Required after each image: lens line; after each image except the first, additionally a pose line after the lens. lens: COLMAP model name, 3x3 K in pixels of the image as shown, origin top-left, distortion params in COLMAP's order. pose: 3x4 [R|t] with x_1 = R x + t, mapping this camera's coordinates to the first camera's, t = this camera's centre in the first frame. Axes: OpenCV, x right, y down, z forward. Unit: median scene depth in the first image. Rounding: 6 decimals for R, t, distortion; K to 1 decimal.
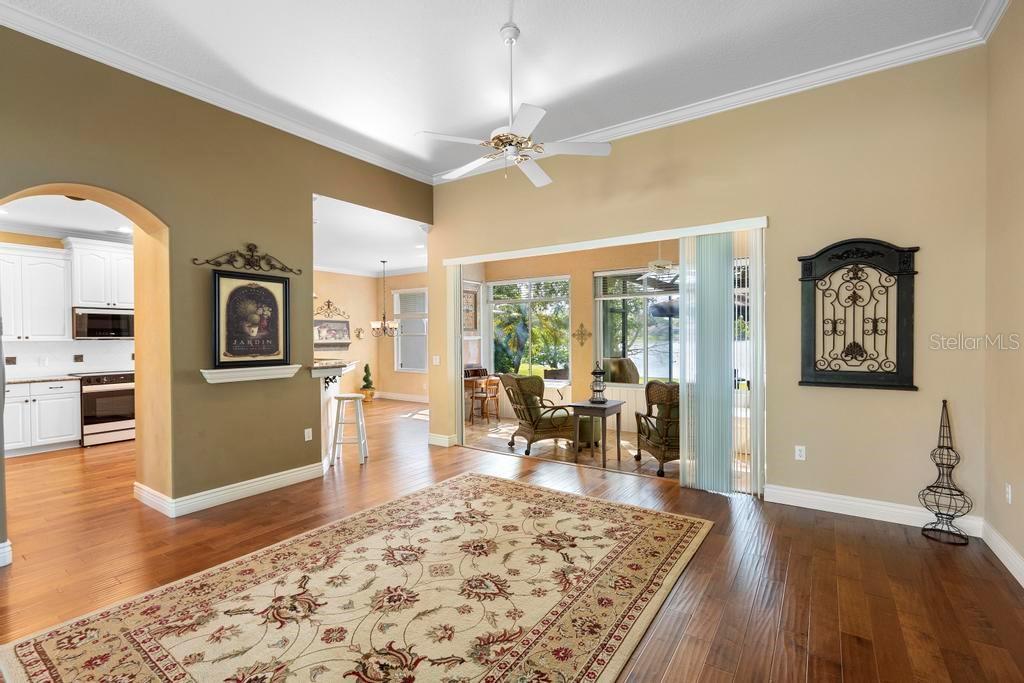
lens RADIAL K [[460.9, 0, 507.8], [0, 460.9, 340.8], [0, 0, 1]] dist [-0.011201, 0.003784]
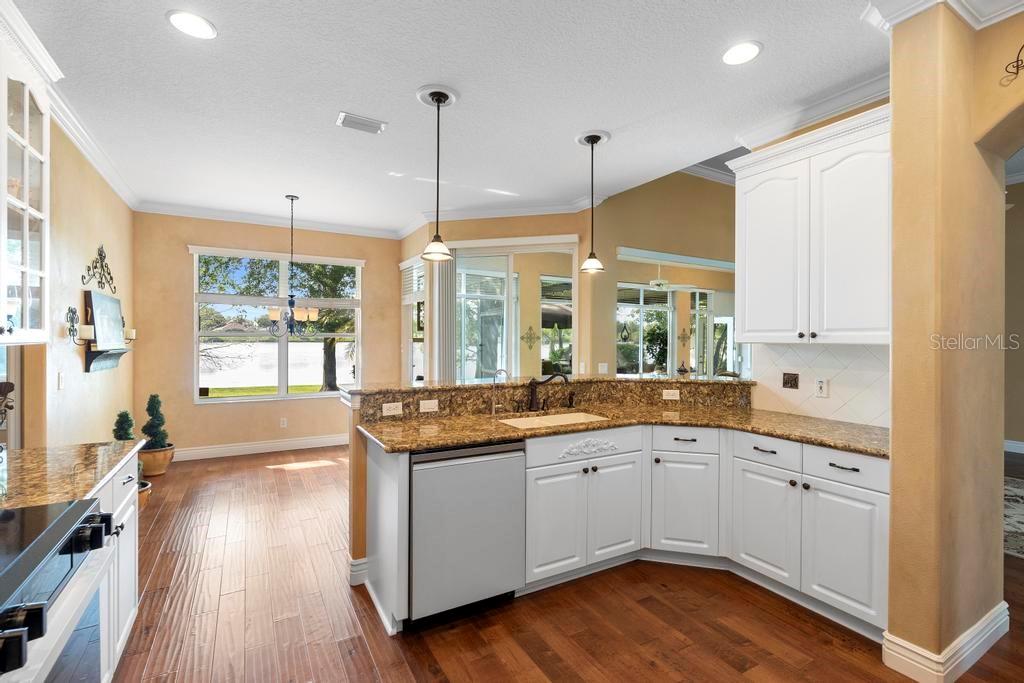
lens RADIAL K [[460.9, 0, 507.8], [0, 460.9, 340.8], [0, 0, 1]] dist [-0.011201, 0.003784]
pose [[0.436635, 0.003793, 0.899631, -1.604802], [0.001867, 0.999985, -0.005122, -0.003726], [-0.899637, 0.003916, 0.436621, 1.349039]]
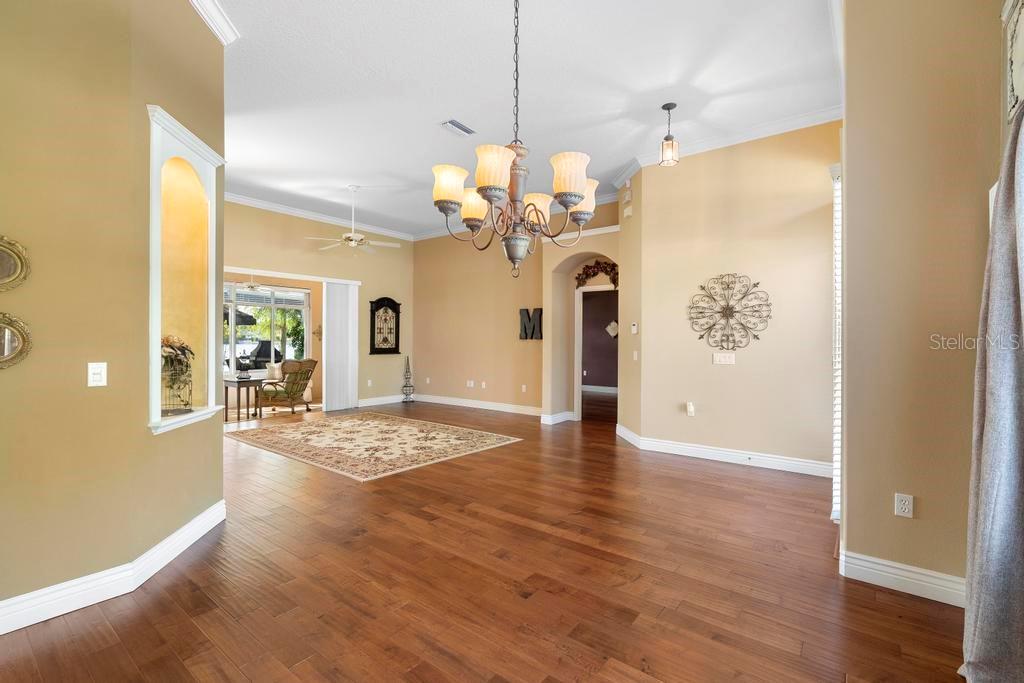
lens RADIAL K [[460.9, 0, 507.8], [0, 460.9, 340.8], [0, 0, 1]] dist [-0.011201, 0.003784]
pose [[0.062213, 0.006259, 0.998043, -1.790788], [0.005677, 0.999962, -0.006625, 0.047035], [-0.998047, 0.006078, 0.062175, 0.142361]]
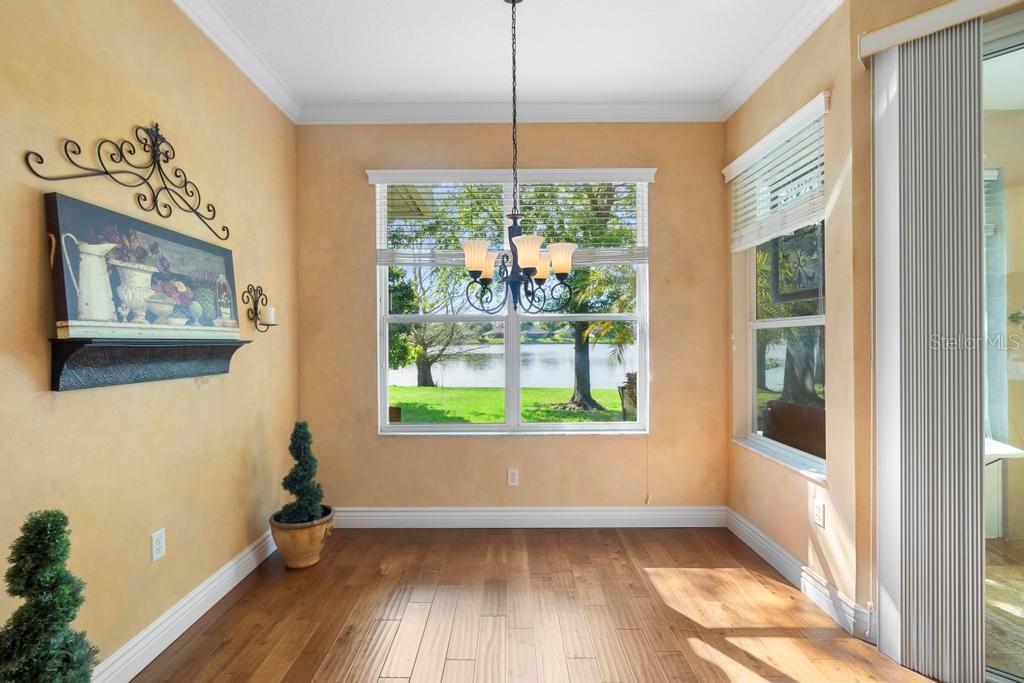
lens RADIAL K [[460.9, 0, 507.8], [0, 460.9, 340.8], [0, 0, 1]] dist [-0.011201, 0.003784]
pose [[0.826035, 0.000667, 0.563619, -1.009216], [0.006561, 0.999920, -0.010798, 0.020216], [-0.563581, 0.012618, 0.825964, 2.027458]]
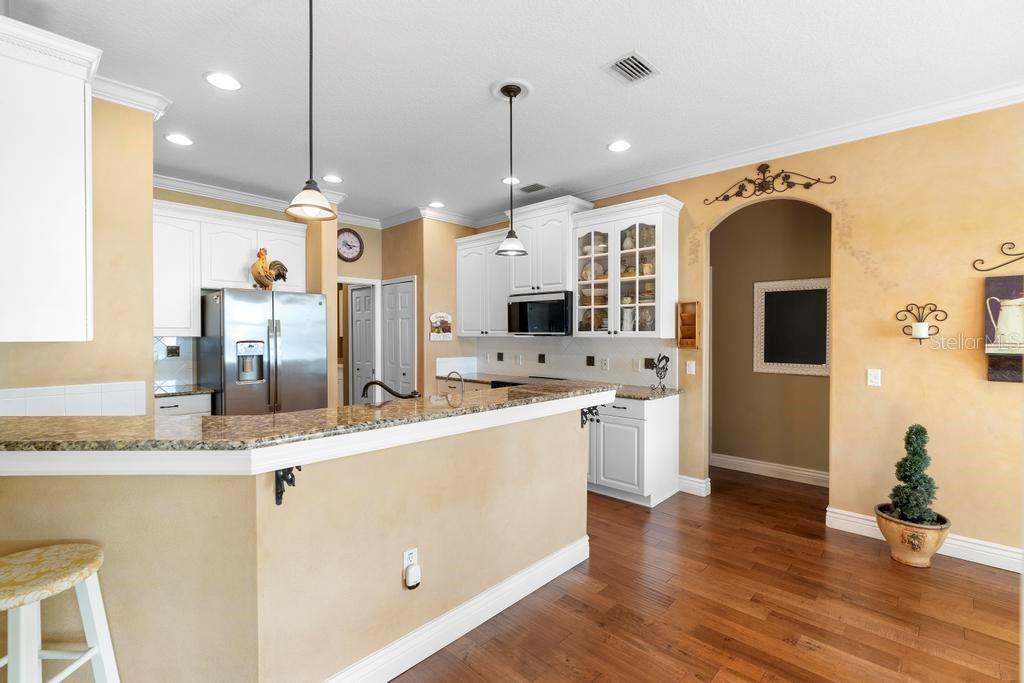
lens RADIAL K [[460.9, 0, 507.8], [0, 460.9, 340.8], [0, 0, 1]] dist [-0.011201, 0.003784]
pose [[-0.158571, 0.020434, -0.987136, -0.213488], [-0.010507, 0.999694, 0.022382, -0.018627], [0.987292, 0.013921, -0.158308, 1.906462]]
